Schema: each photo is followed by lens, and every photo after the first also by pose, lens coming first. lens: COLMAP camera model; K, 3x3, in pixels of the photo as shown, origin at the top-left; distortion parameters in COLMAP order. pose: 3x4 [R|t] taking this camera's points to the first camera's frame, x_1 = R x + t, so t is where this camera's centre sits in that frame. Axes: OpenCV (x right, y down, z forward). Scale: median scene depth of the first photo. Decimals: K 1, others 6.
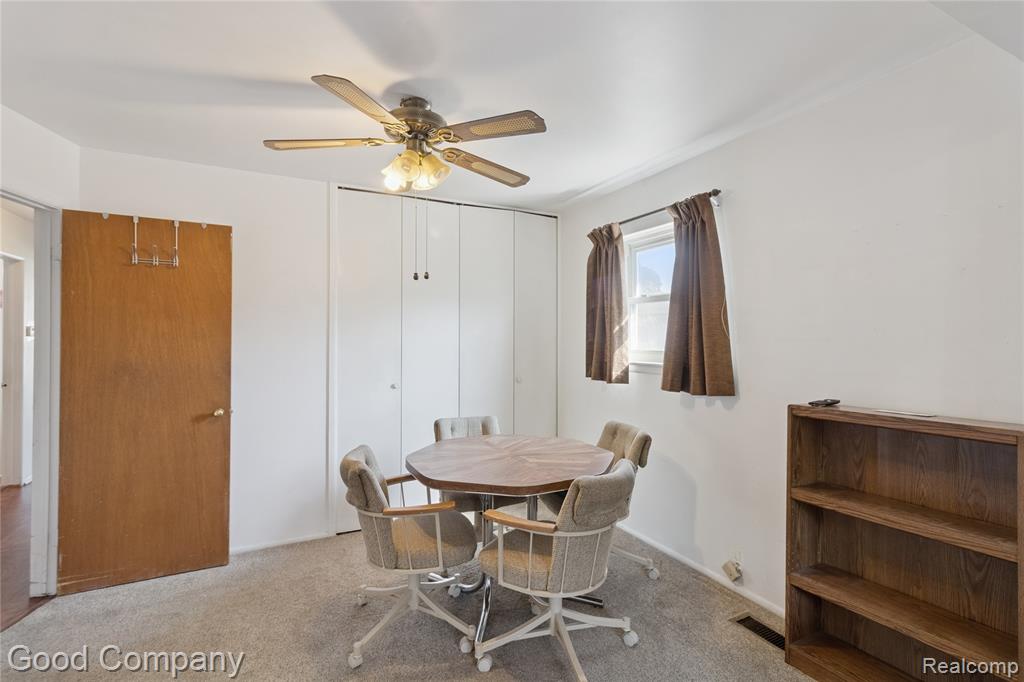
lens RADIAL K [[476.5, 0, 511.5], [0, 476.5, 340.8], [0, 0, 1]] dist [0.003354, -0.000085]
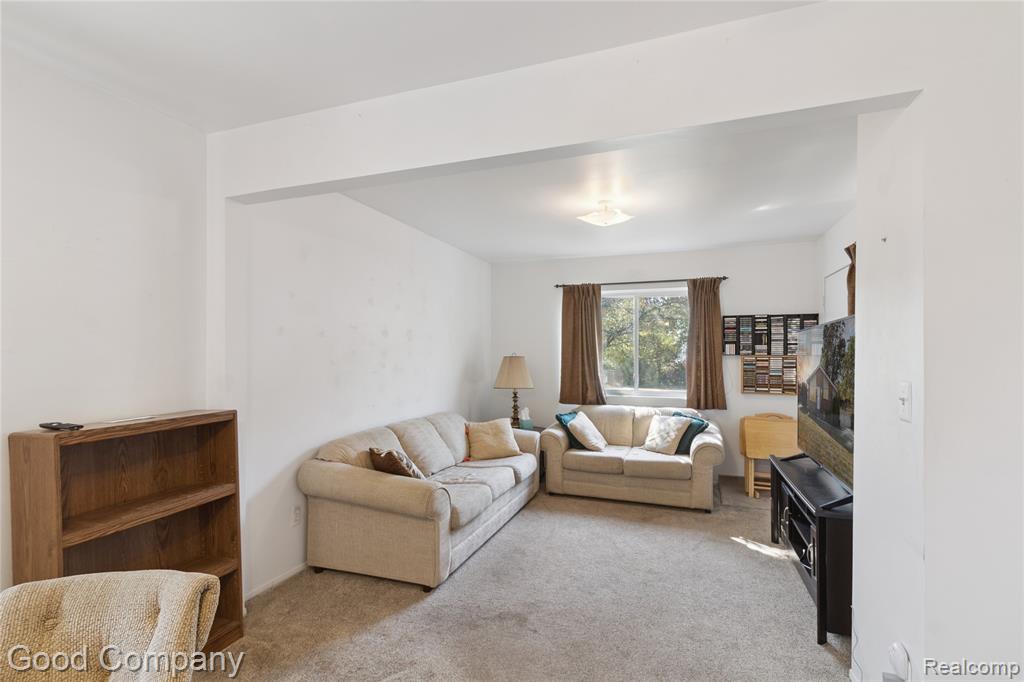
lens RADIAL K [[476.5, 0, 512.8], [0, 476.5, 347.1], [0, 0, 1]] dist [0.003354, -0.000085]
pose [[-0.681371, 0.009372, 0.731879, -0.596344], [0.002009, 0.999938, -0.010934, -0.003093], [-0.731936, -0.005980, -0.681347, 1.122294]]
